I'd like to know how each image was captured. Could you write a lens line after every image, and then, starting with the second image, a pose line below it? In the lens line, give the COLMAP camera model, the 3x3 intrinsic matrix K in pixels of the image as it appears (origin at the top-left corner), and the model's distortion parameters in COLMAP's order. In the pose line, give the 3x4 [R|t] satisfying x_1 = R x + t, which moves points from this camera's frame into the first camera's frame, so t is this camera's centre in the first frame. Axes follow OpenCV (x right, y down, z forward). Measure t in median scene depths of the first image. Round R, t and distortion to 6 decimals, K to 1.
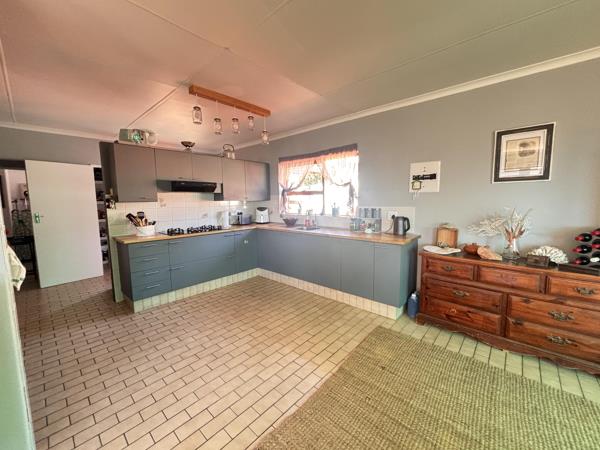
lens RADIAL K [[242.3, 0, 296.5], [0, 242.3, 224.5], [0, 0, 1]] dist [-0.008726, 0.001439]
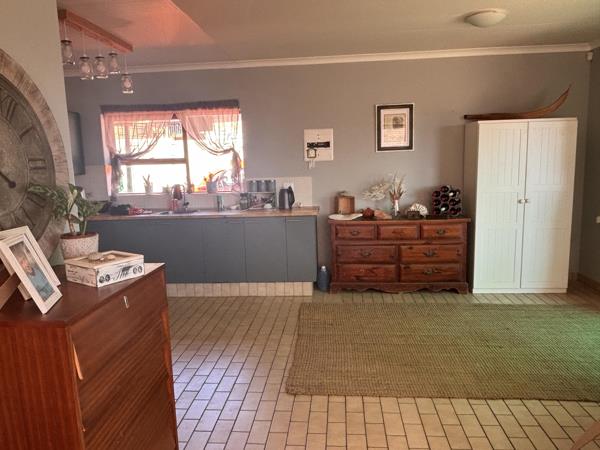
lens RADIAL K [[453.9, 0, 301.3], [0, 453.9, 227.7], [0, 0, 1]] dist [0.045415, -0.048898]
pose [[0.785060, -0.099518, 0.611373, -0.747656], [0.084991, 0.994980, 0.052824, 0.033098], [-0.613561, 0.010491, 0.789577, -0.420980]]
